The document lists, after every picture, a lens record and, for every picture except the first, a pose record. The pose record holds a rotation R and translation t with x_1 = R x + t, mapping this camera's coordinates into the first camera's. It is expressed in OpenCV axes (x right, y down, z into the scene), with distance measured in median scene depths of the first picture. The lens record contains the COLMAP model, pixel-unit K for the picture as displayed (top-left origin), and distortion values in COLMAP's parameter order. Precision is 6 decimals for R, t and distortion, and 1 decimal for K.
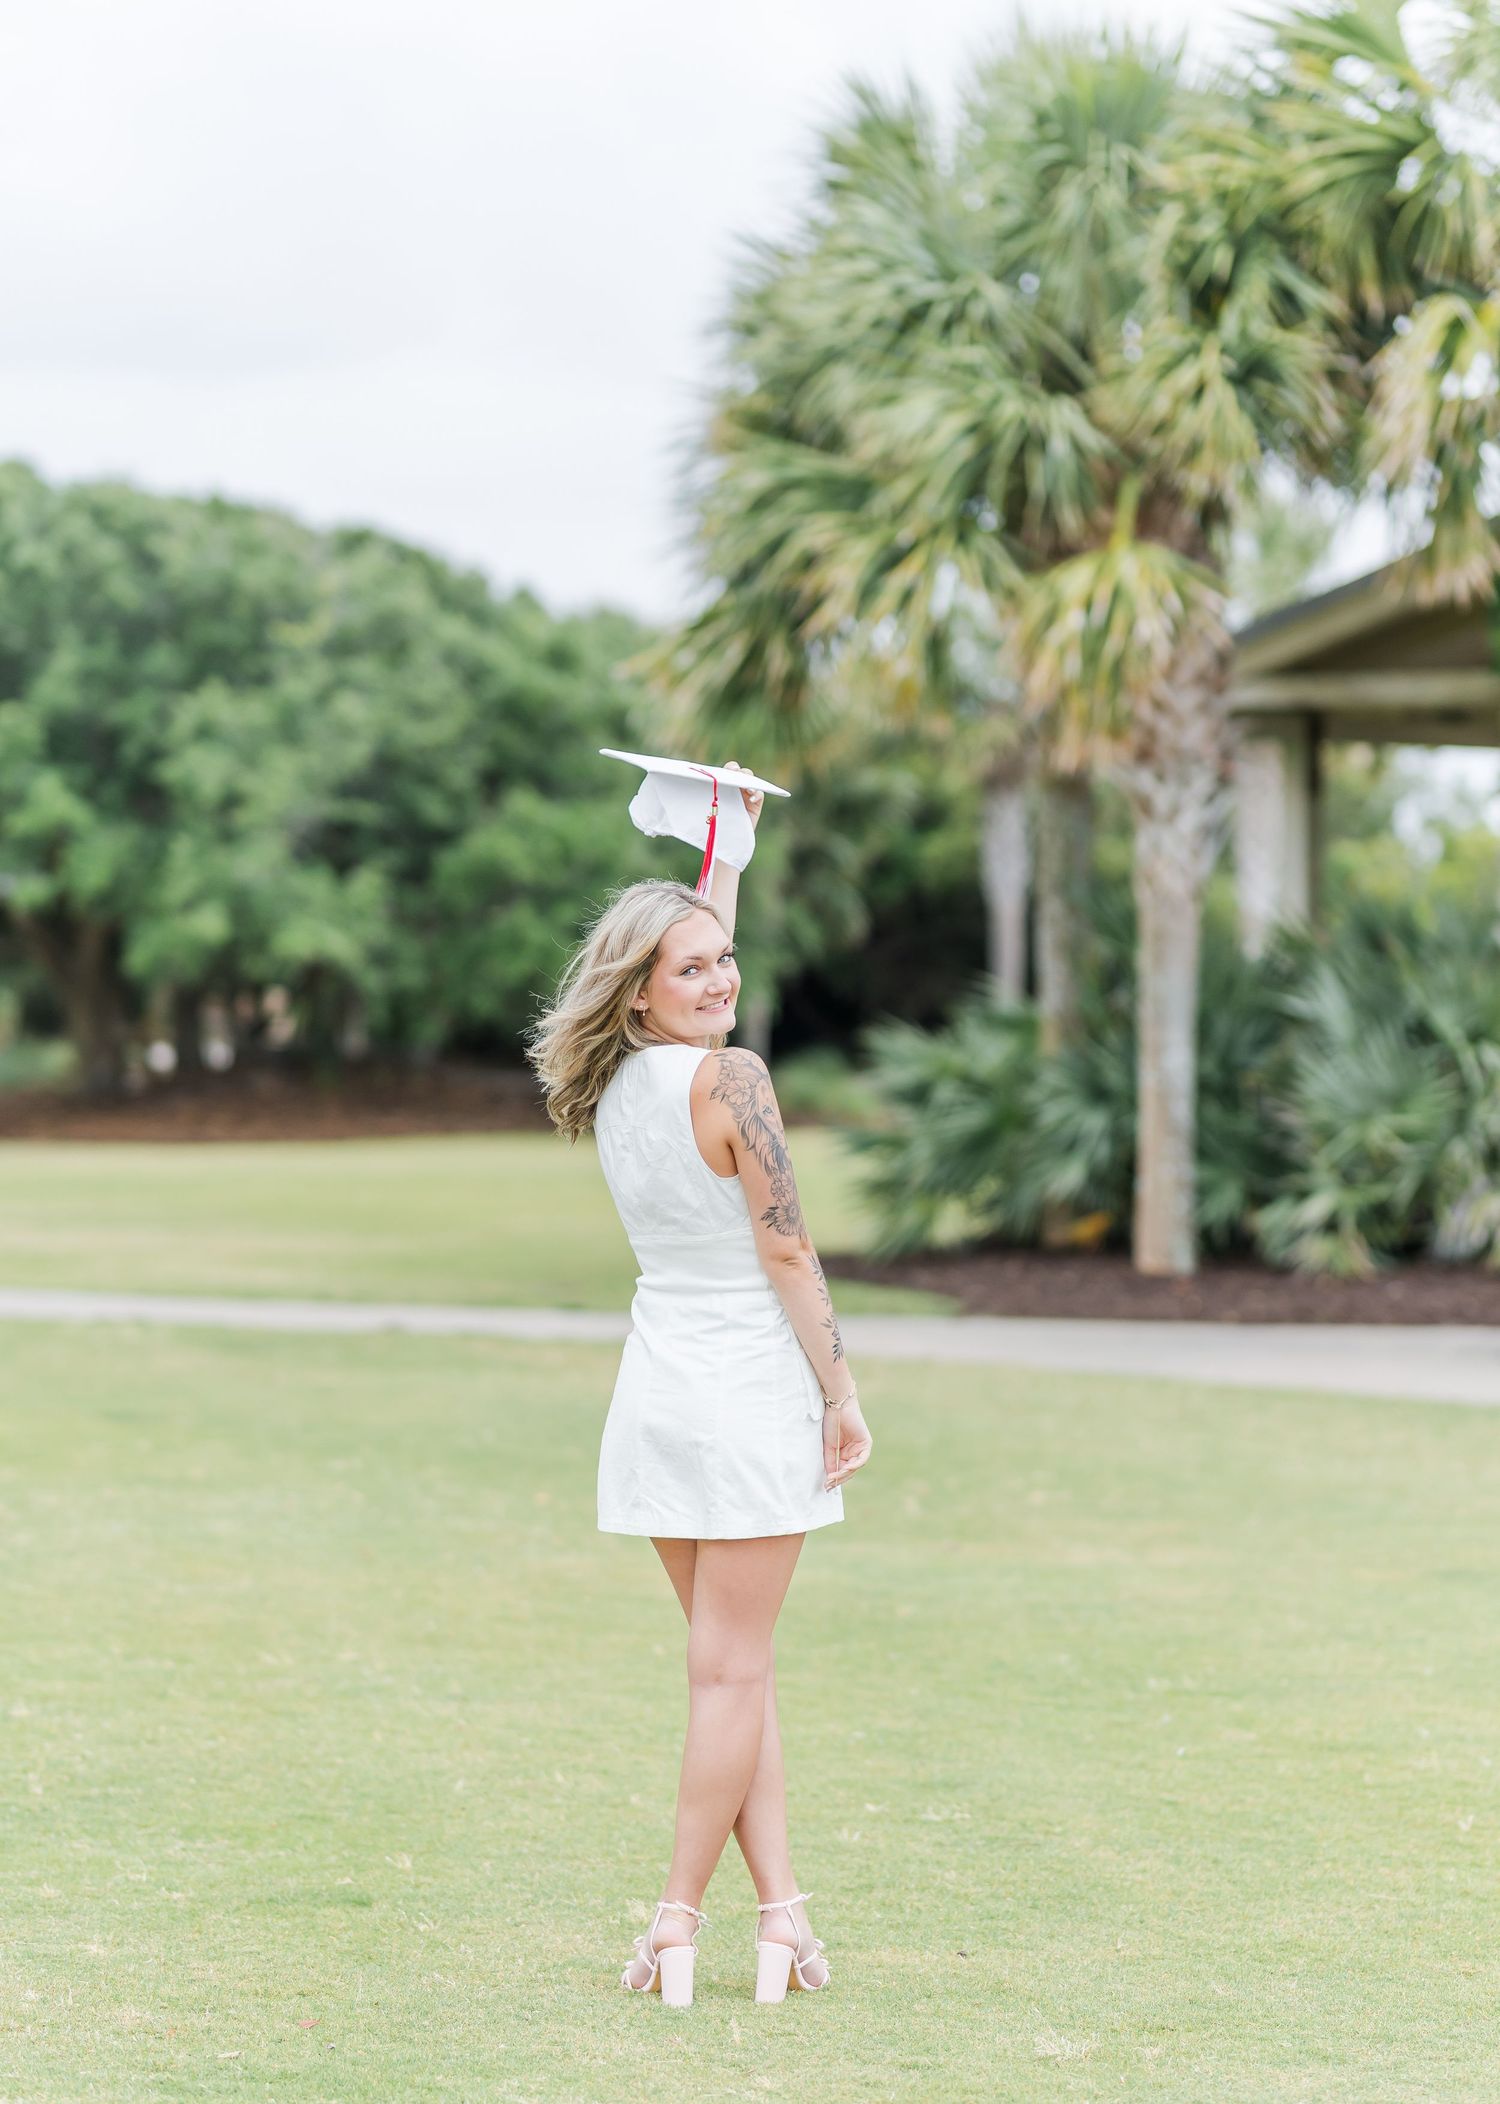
lens RADIAL K [[4827.2, 0, 750.0], [0, 4827.2, 1052.0], [0, 0, 1]] dist [-0.031352, 0.728737]
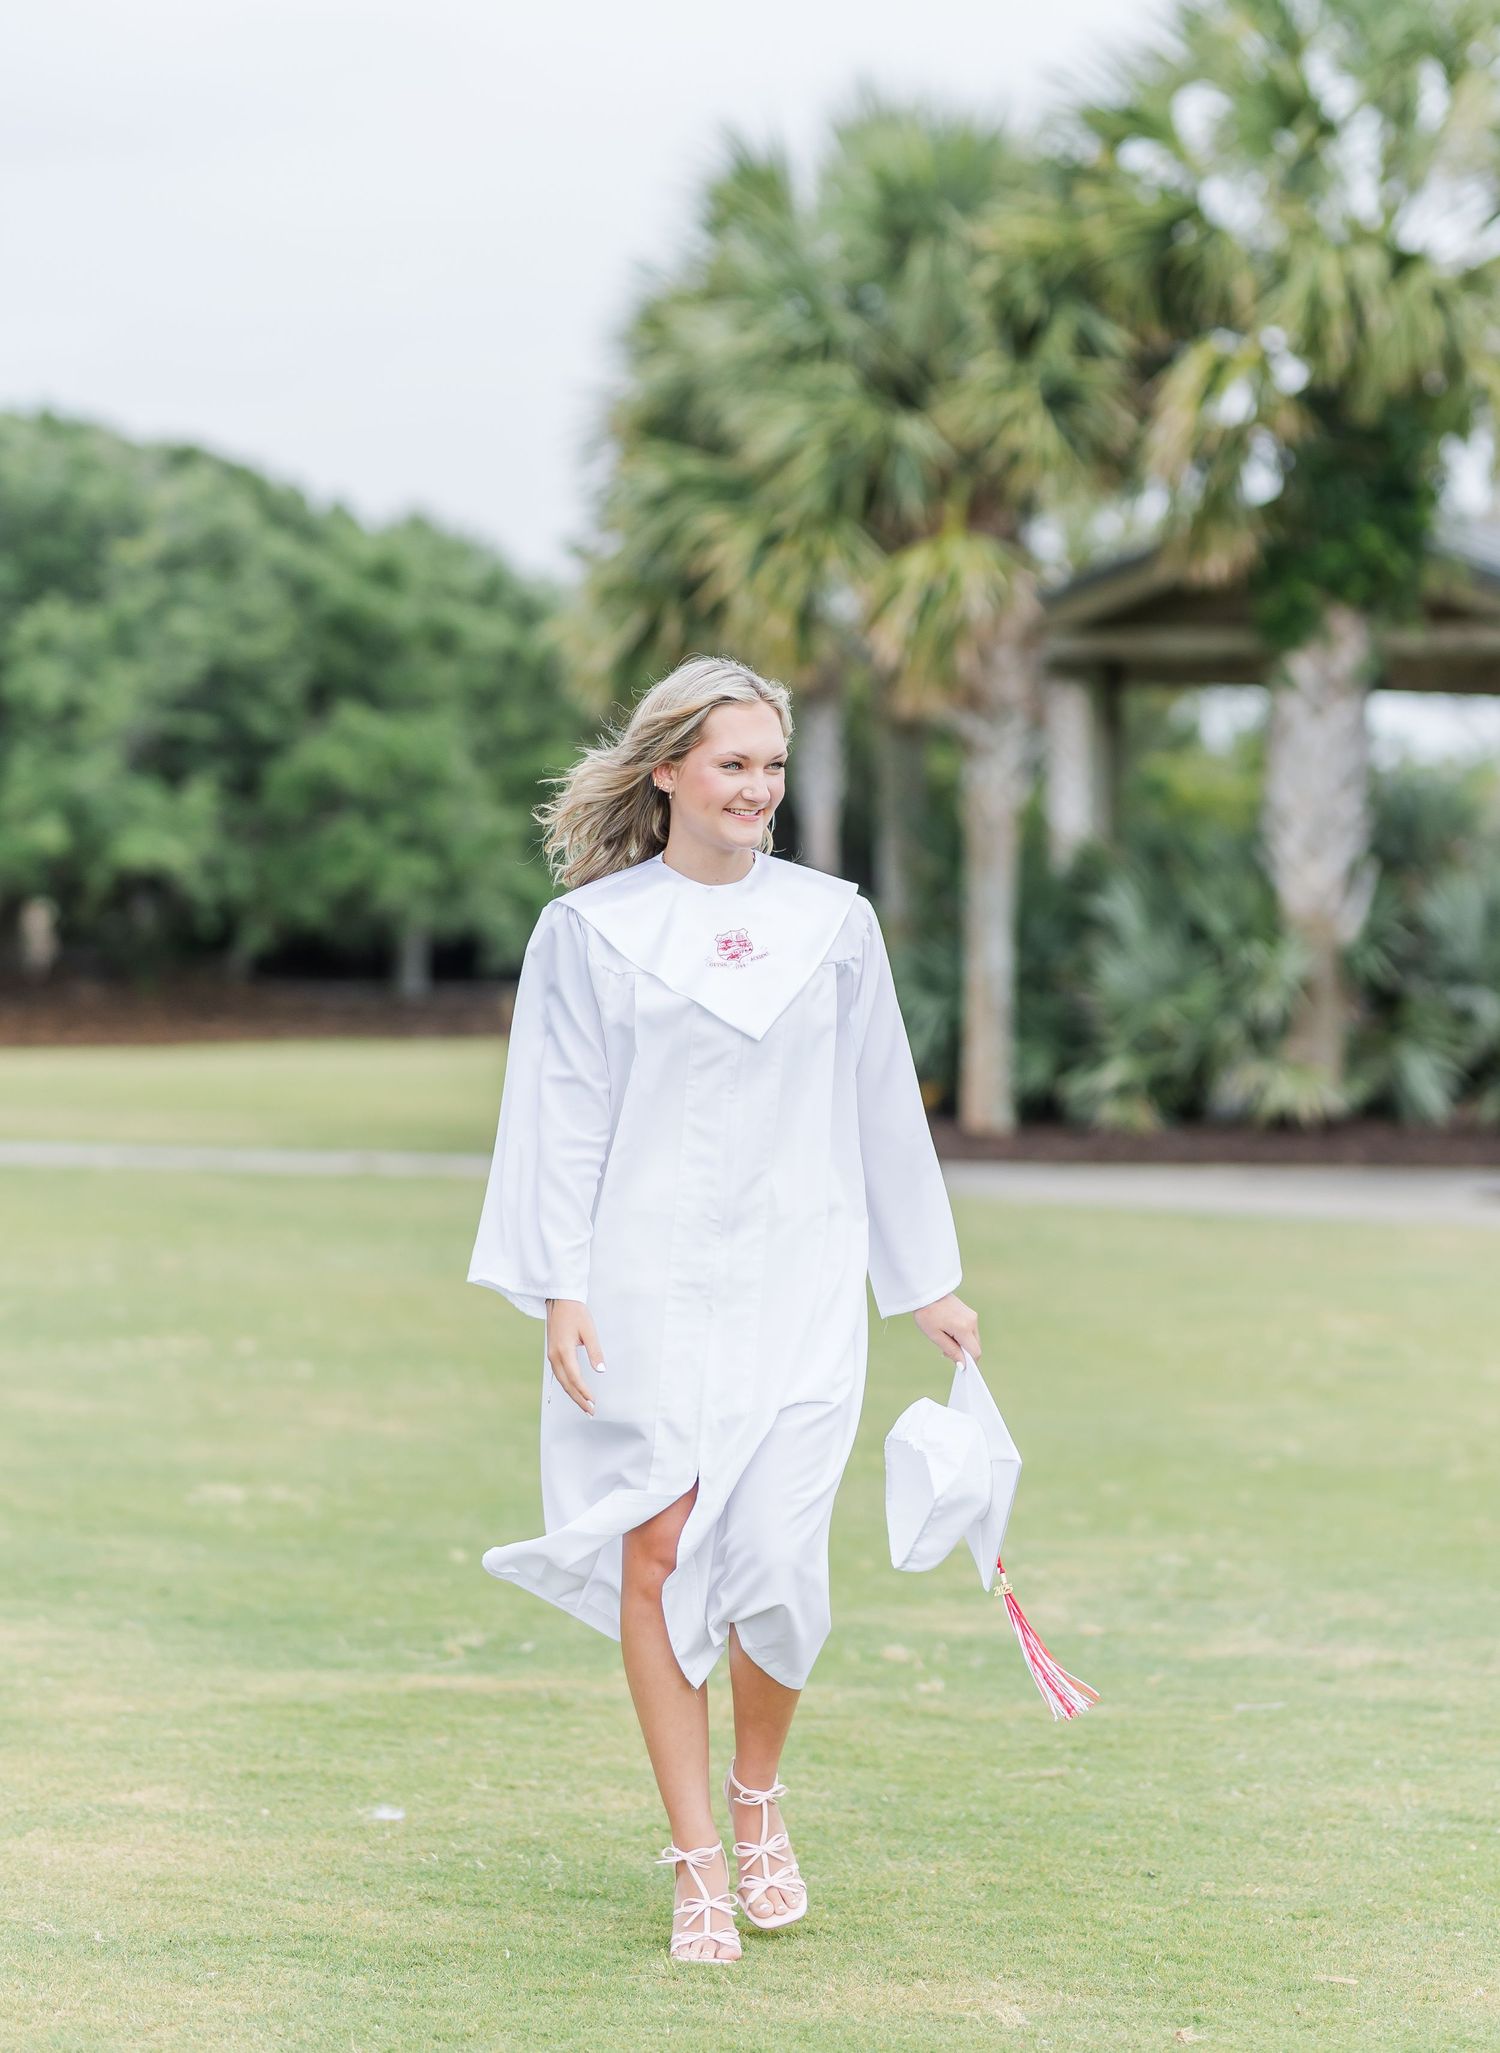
lens RADIAL K [[5567.7, 0, 750.0], [0, 5567.7, 1026.5], [0, 0, 1]] dist [-0.361760, -0.208552]
pose [[0.998876, 0.002323, 0.047343, -0.037774], [-0.002750, 0.999956, 0.008959, 0.007241], [-0.047321, -0.009079, 0.998838, -0.370795]]
